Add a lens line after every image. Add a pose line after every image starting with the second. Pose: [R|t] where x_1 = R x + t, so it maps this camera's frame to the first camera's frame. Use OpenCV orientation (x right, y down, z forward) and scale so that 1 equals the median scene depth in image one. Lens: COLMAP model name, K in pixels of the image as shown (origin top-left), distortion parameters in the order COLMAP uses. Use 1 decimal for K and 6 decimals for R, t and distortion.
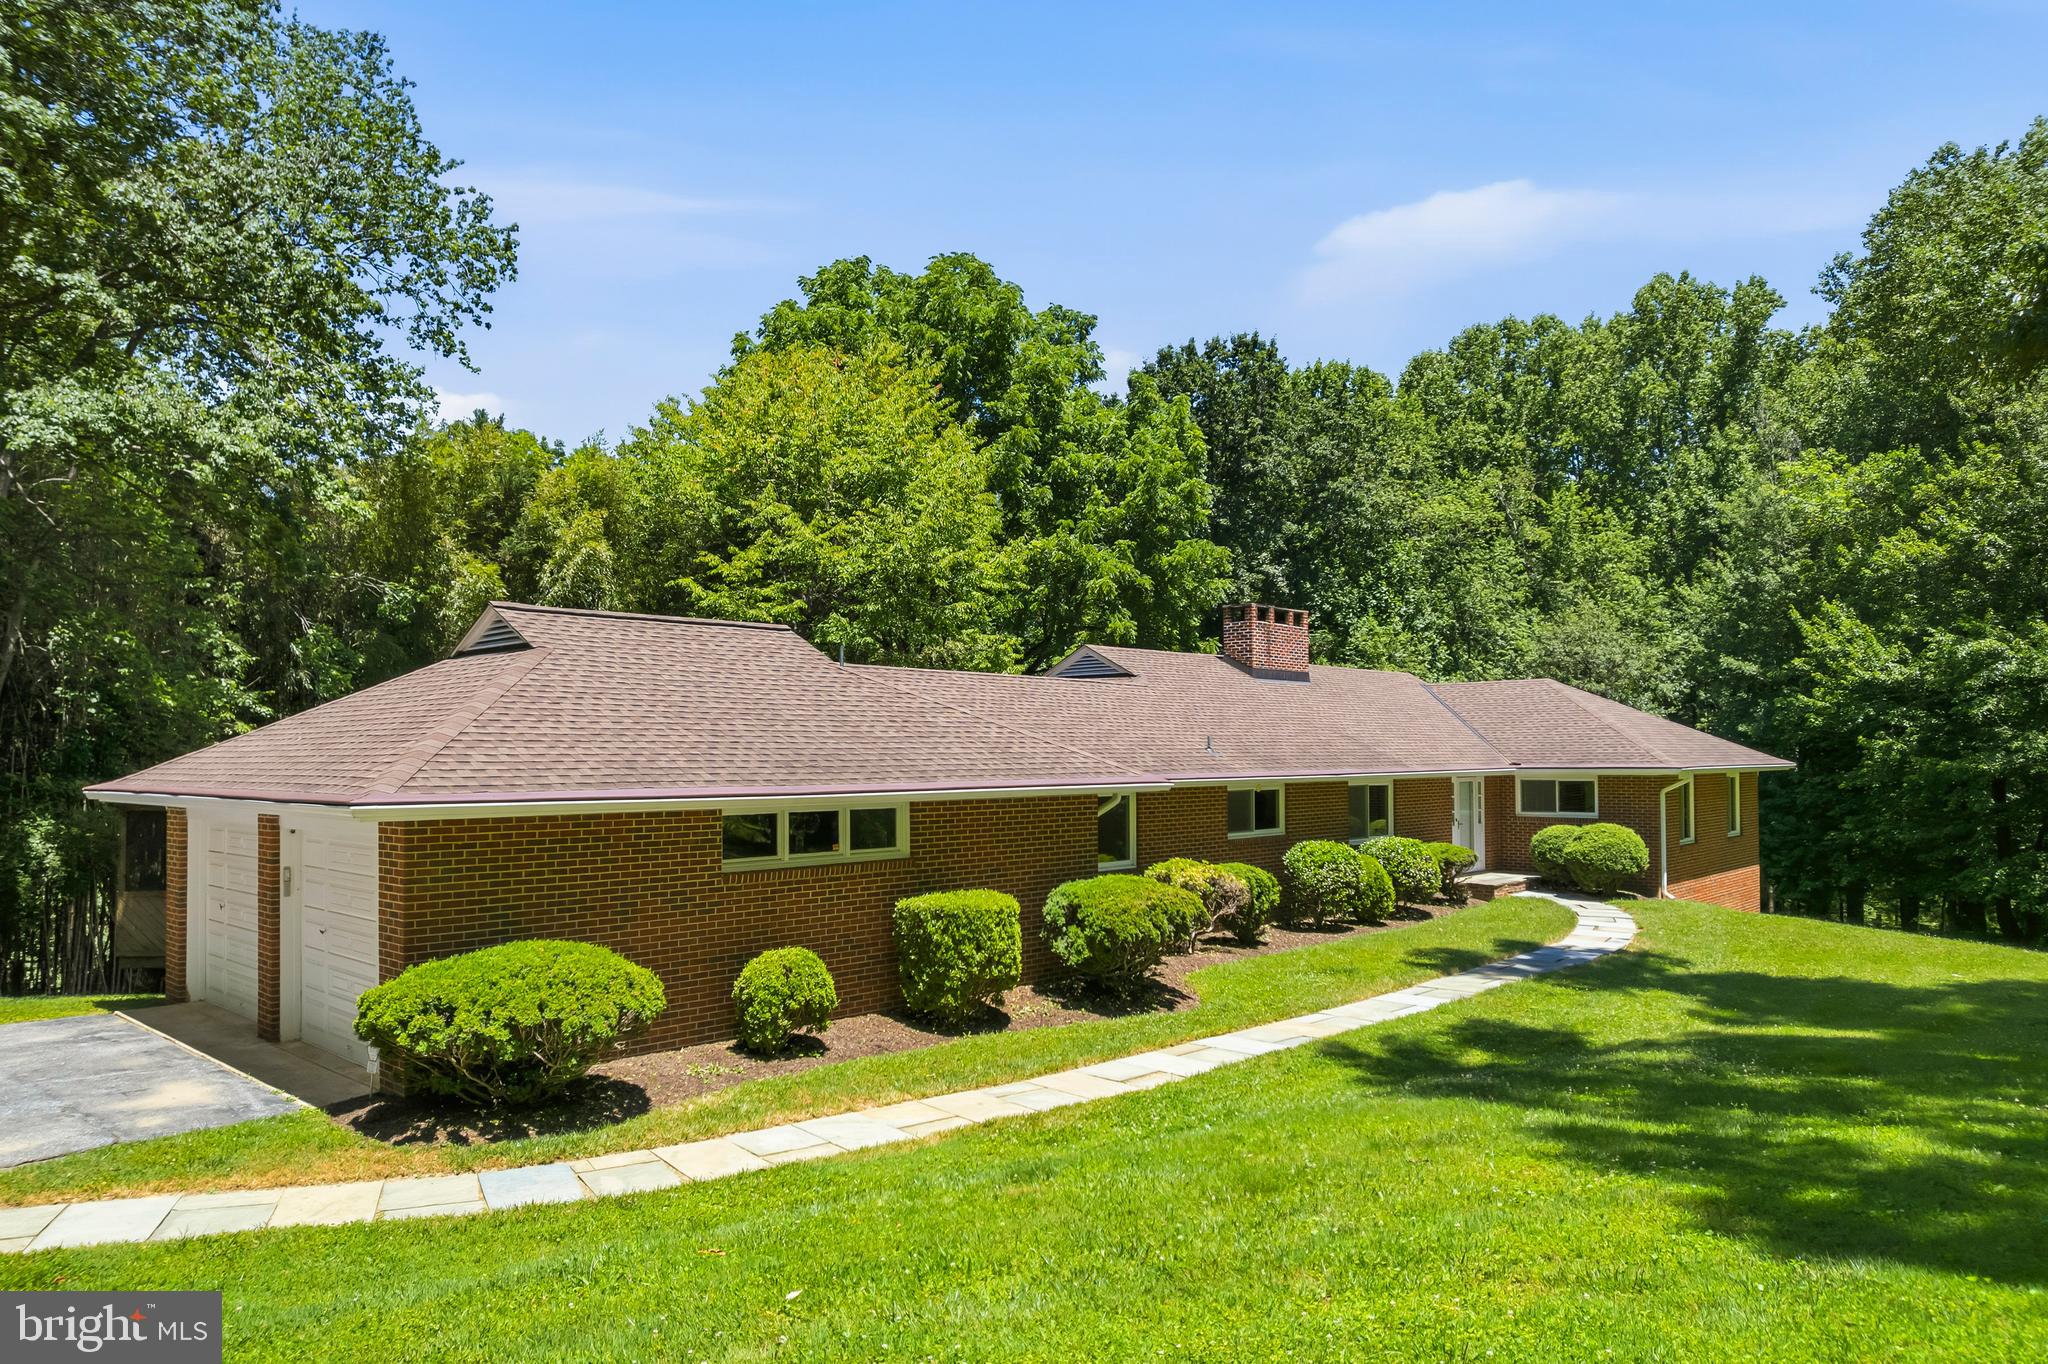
lens RADIAL K [[1392.1, 0, 1017.6], [0, 1392.1, 669.7], [0, 0, 1]] dist [-0.077113, 0.074161]
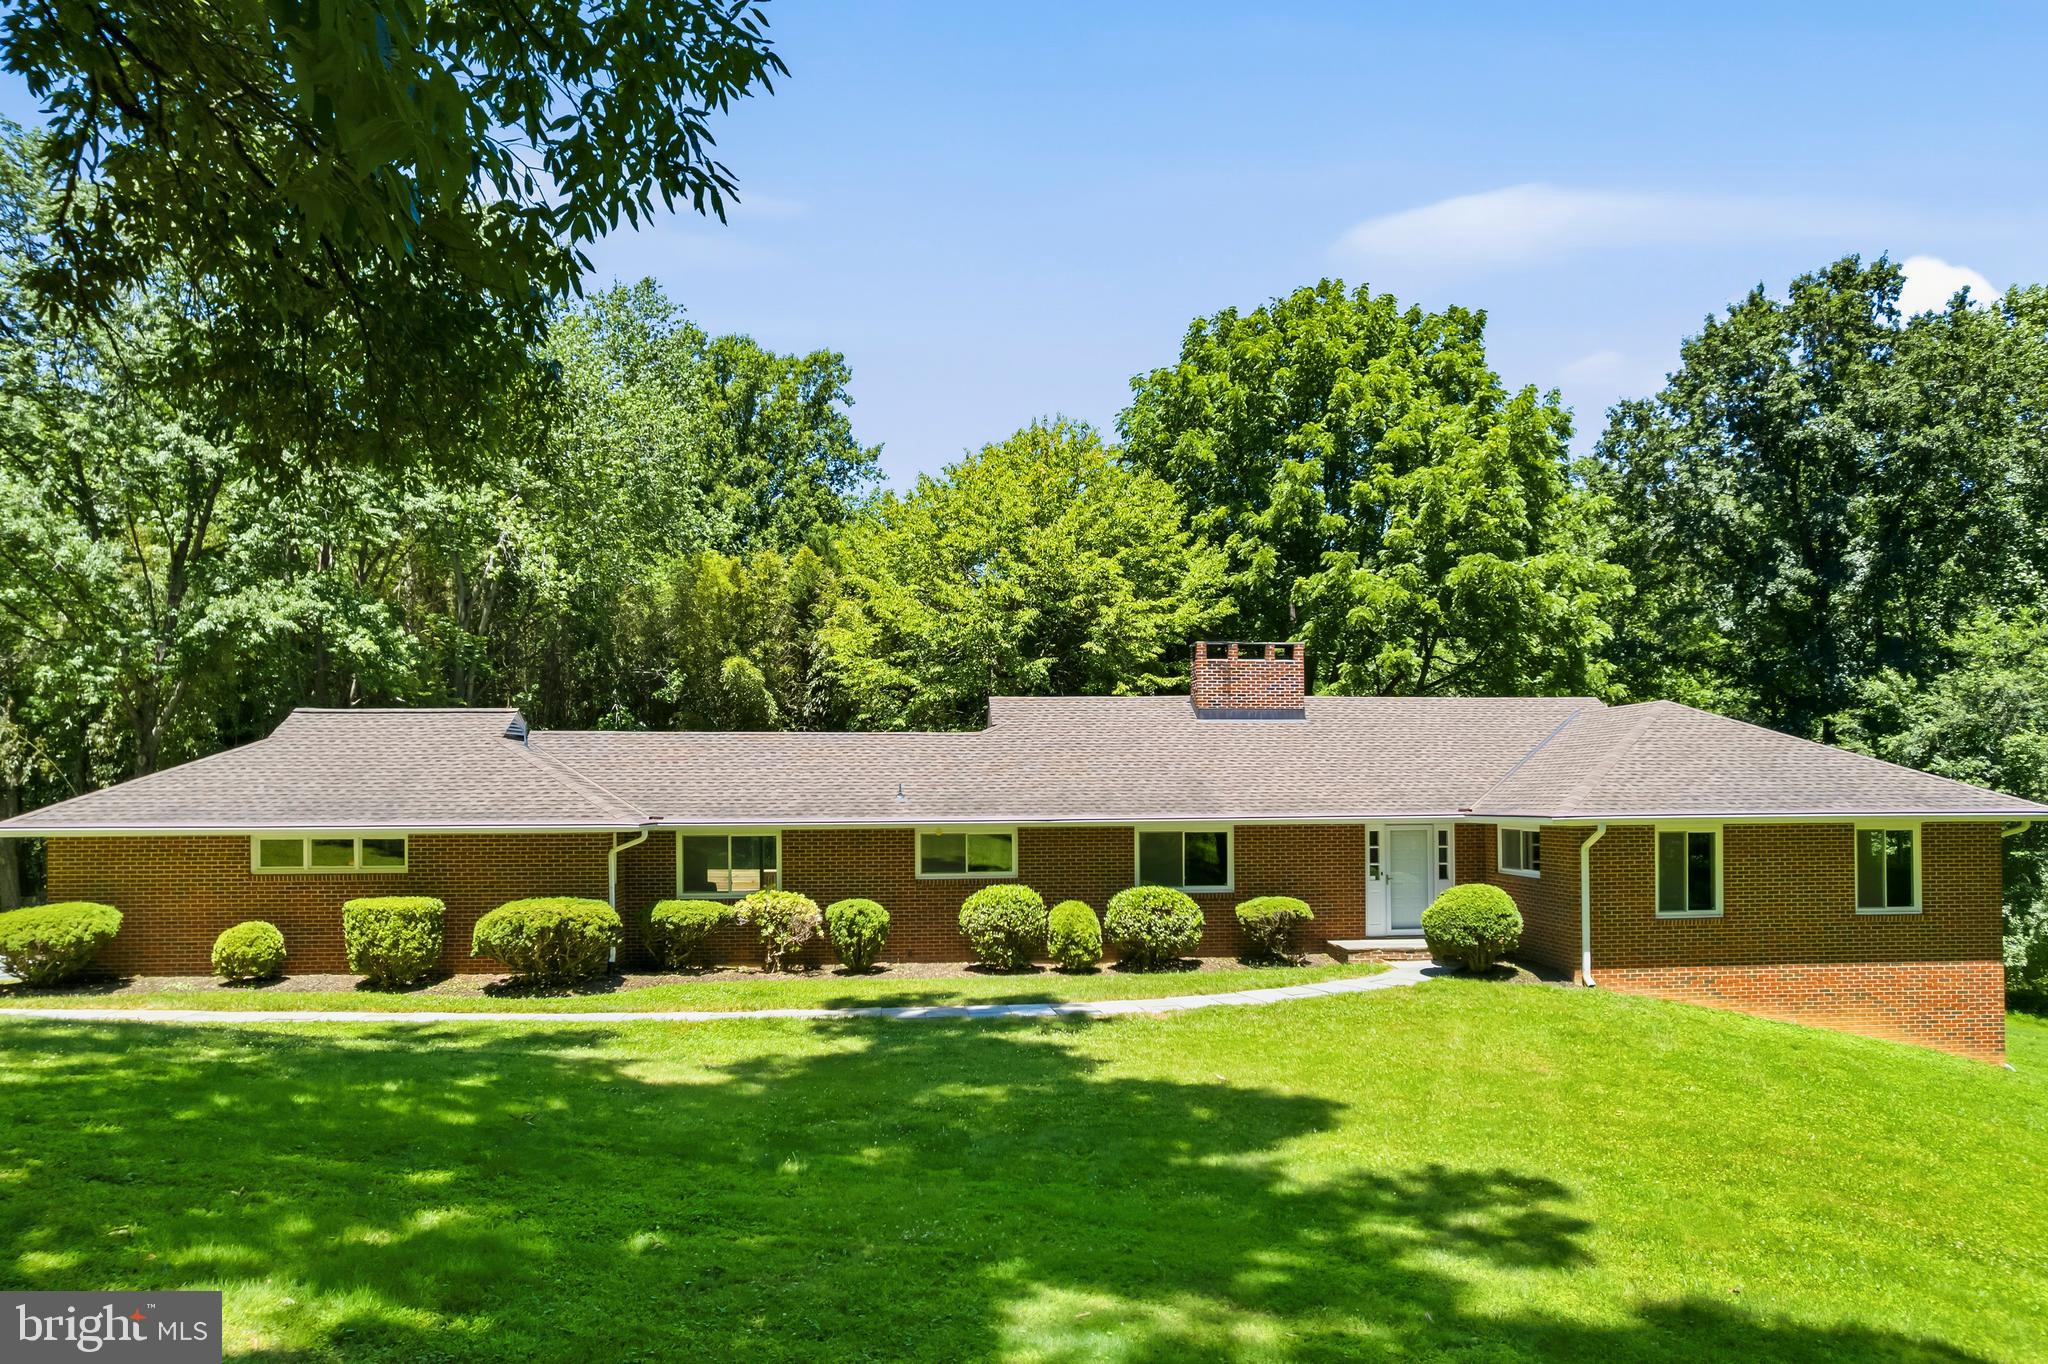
lens RADIAL K [[1392.1, 0, 1038.9], [0, 1392.1, 746.8], [0, 0, 1]] dist [-0.077113, 0.074161]
pose [[0.742889, -0.016220, -0.669219, 0.801111], [0.042340, 0.998843, 0.022792, -0.001236], [0.668075, -0.045267, 0.742716, 0.216592]]
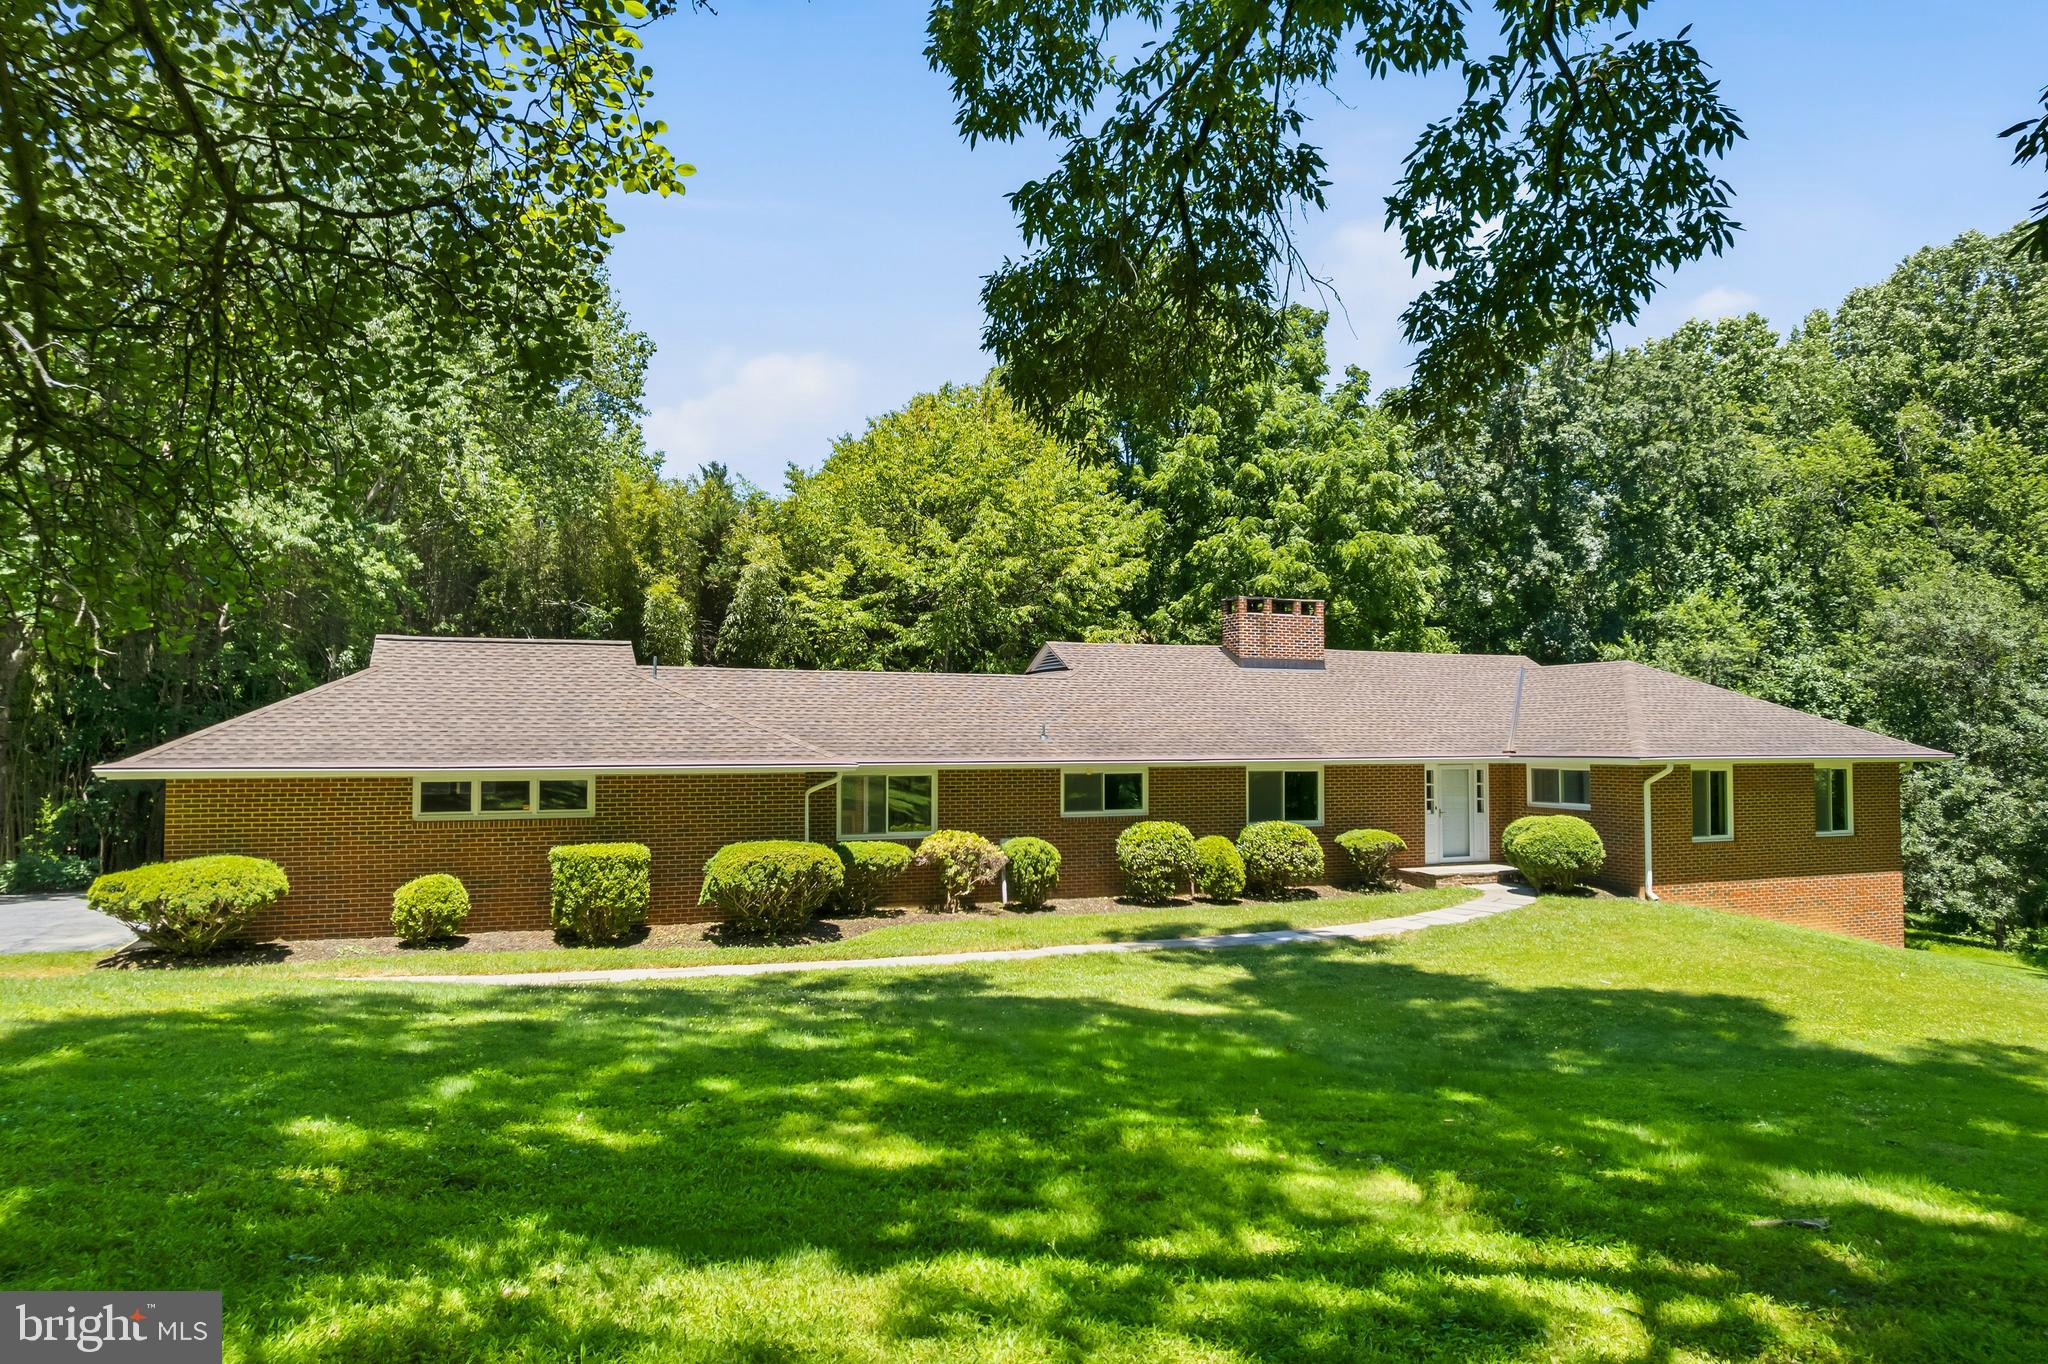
lens RADIAL K [[1316.3, 0, 999.5], [0, 1316.3, 677.8], [0, 0, 1]] dist [-0.037121, 0.007161]
pose [[0.898112, -0.010409, -0.439644, 0.483821], [0.020524, 0.999623, 0.018261, -0.008806], [0.439288, -0.025424, 0.897987, 0.018582]]
